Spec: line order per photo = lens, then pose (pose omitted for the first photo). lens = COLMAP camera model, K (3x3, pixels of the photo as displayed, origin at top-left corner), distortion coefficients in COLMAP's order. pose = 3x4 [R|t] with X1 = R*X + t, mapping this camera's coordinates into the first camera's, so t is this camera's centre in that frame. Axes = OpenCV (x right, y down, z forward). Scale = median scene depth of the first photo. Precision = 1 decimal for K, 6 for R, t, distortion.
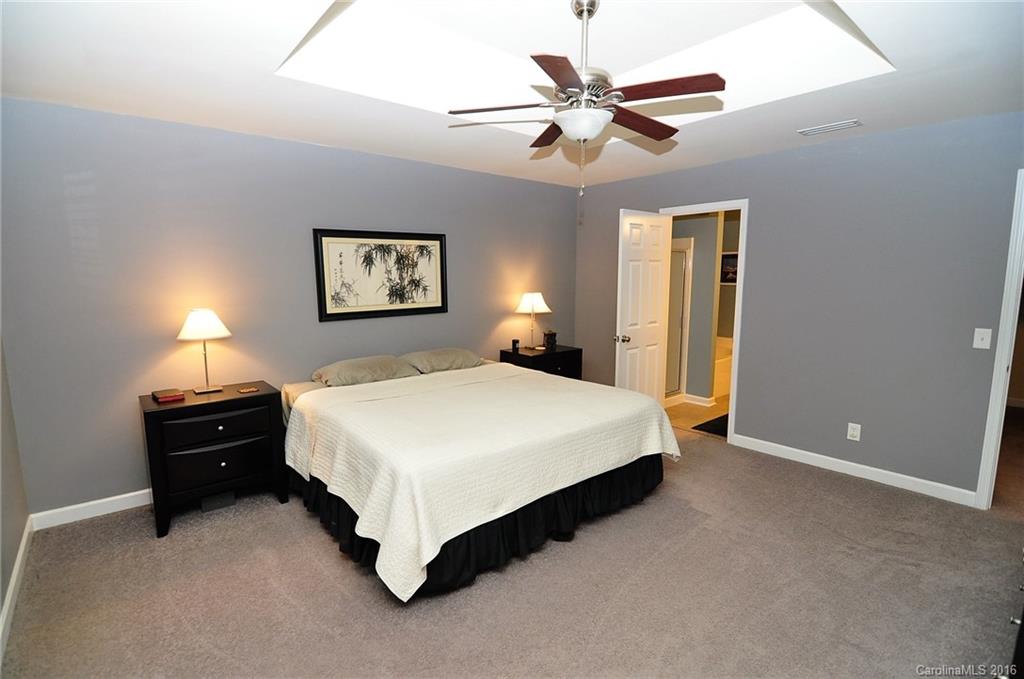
lens RADIAL K [[489.0, 0, 514.8], [0, 489.0, 341.0], [0, 0, 1]] dist [-0.014721, -0.004245]
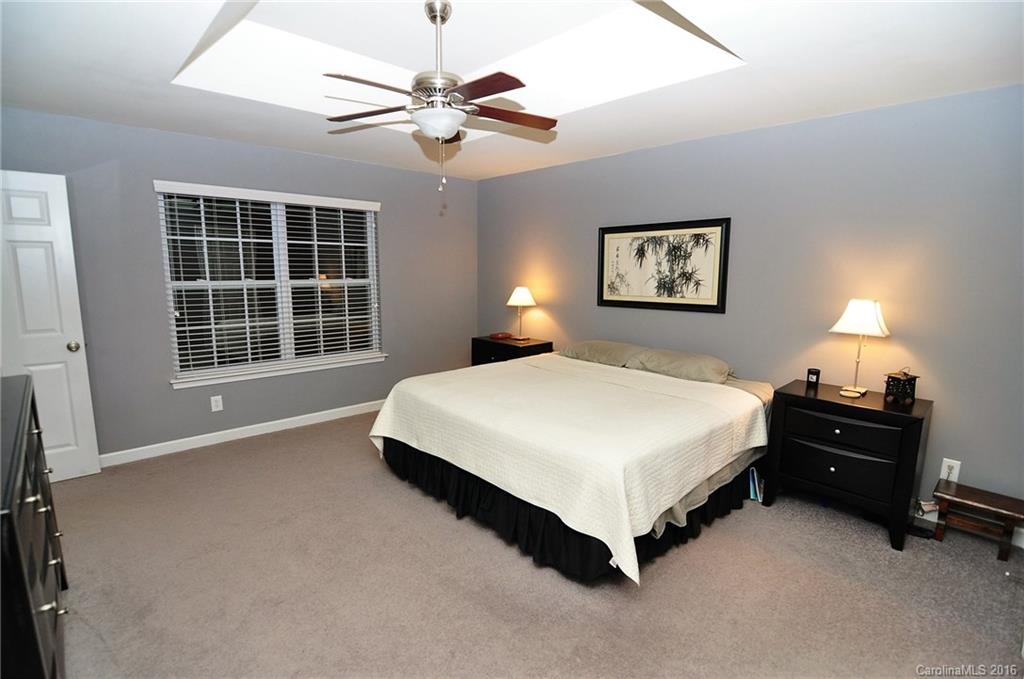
lens RADIAL K [[489.0, 0, 516.6], [0, 489.0, 343.4], [0, 0, 1]] dist [-0.014721, -0.004245]
pose [[0.062969, 0.158829, -0.985296, 0.715641], [-0.139473, 0.978967, 0.148896, -0.090686], [0.988222, 0.128047, 0.083797, 0.652377]]
